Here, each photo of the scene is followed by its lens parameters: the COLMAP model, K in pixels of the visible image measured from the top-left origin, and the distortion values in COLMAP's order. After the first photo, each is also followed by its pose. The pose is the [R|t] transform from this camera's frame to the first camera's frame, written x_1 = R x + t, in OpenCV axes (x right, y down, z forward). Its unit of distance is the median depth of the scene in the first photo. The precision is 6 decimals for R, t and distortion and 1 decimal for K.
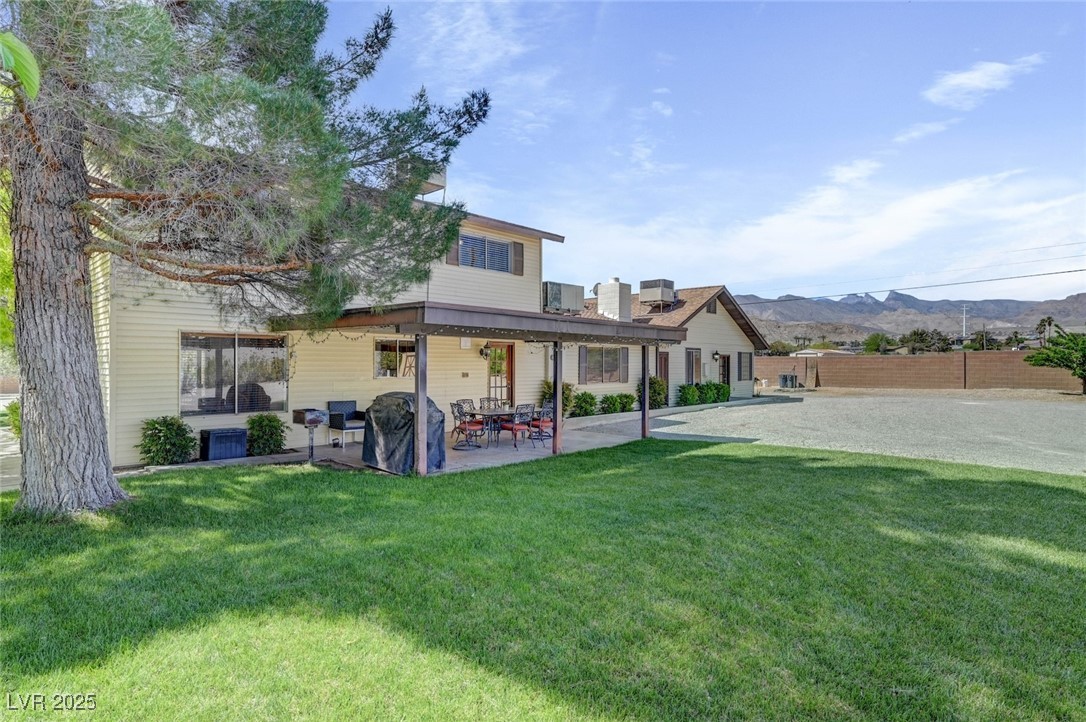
lens RADIAL K [[549.3, 0, 541.2], [0, 549.3, 352.3], [0, 0, 1]] dist [-0.001460, 0.000129]
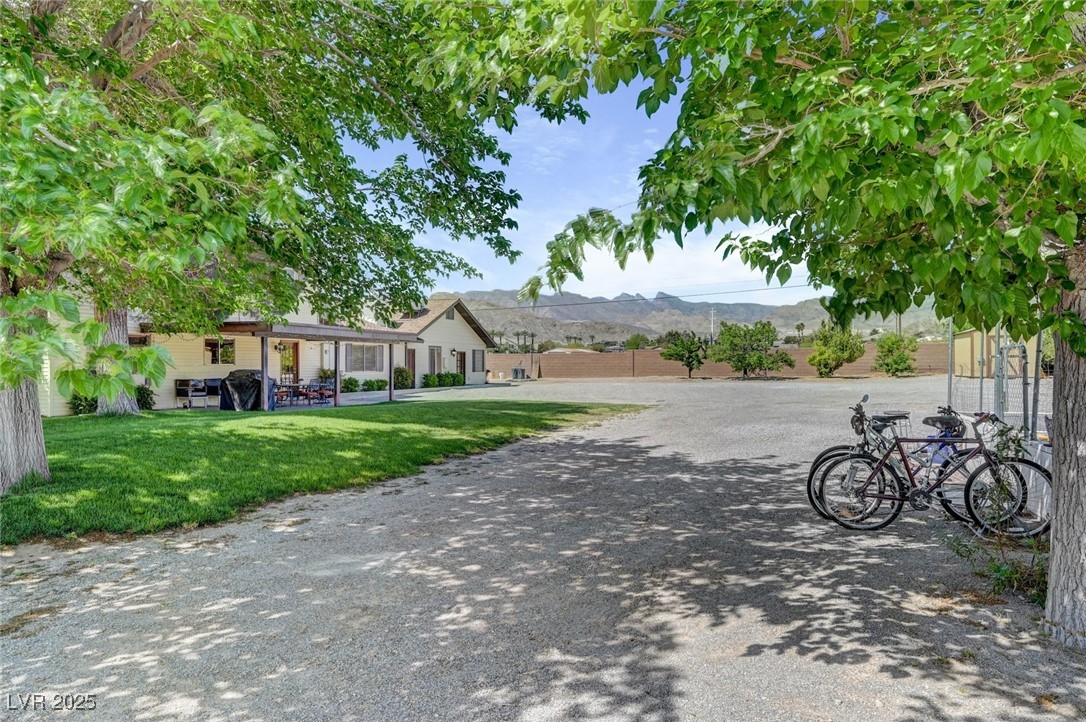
lens RADIAL K [[684.4, 0, 547.8], [0, 684.4, 363.1], [0, 0, 1]] dist [-0.000931, -0.003962]
pose [[0.930990, -0.001833, 0.365039, -0.074486], [-0.004463, 0.999855, 0.016403, 0.005303], [-0.365016, -0.016901, 0.930848, -0.667792]]
